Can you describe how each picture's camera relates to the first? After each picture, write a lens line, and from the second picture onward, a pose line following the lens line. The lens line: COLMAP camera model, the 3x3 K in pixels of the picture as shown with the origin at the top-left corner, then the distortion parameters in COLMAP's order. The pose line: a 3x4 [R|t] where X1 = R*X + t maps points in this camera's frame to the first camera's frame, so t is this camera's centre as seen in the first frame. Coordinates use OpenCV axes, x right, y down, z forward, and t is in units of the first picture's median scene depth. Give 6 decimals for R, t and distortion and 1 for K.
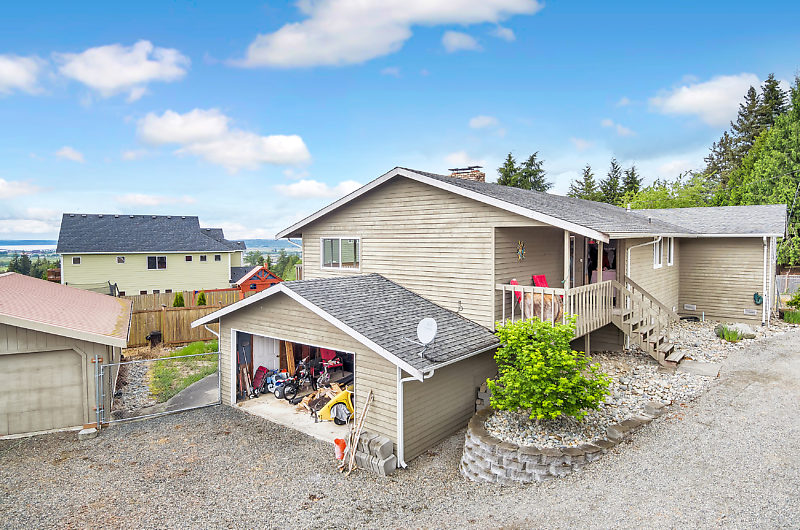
lens RADIAL K [[481.7, 0, 400.0], [0, 481.7, 265.0], [0, 0, 1]] dist [0.077404, -0.073057]
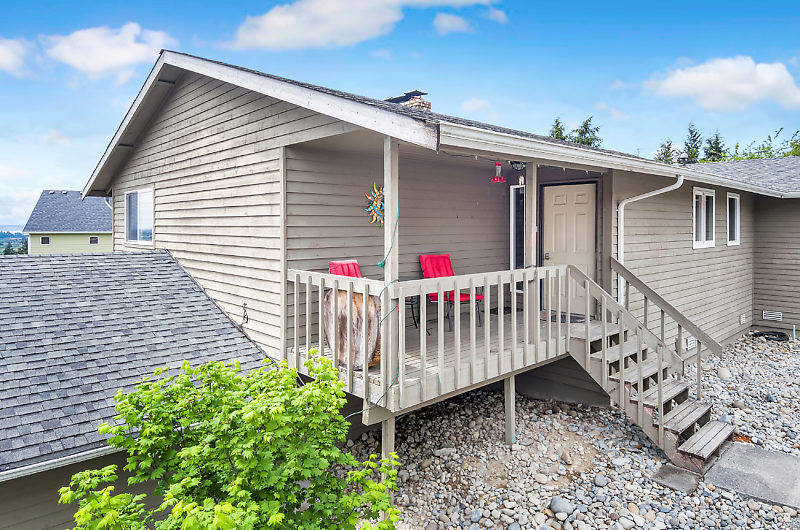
lens RADIAL K [[504.2, 0, 401.5], [0, 504.2, 233.9], [0, 0, 1]] dist [0.045029, -0.041714]
pose [[0.991755, 0.004556, -0.128069, 0.294554], [-0.009401, 0.999262, -0.037251, 0.018247], [0.127804, 0.038148, 0.991065, 0.426240]]
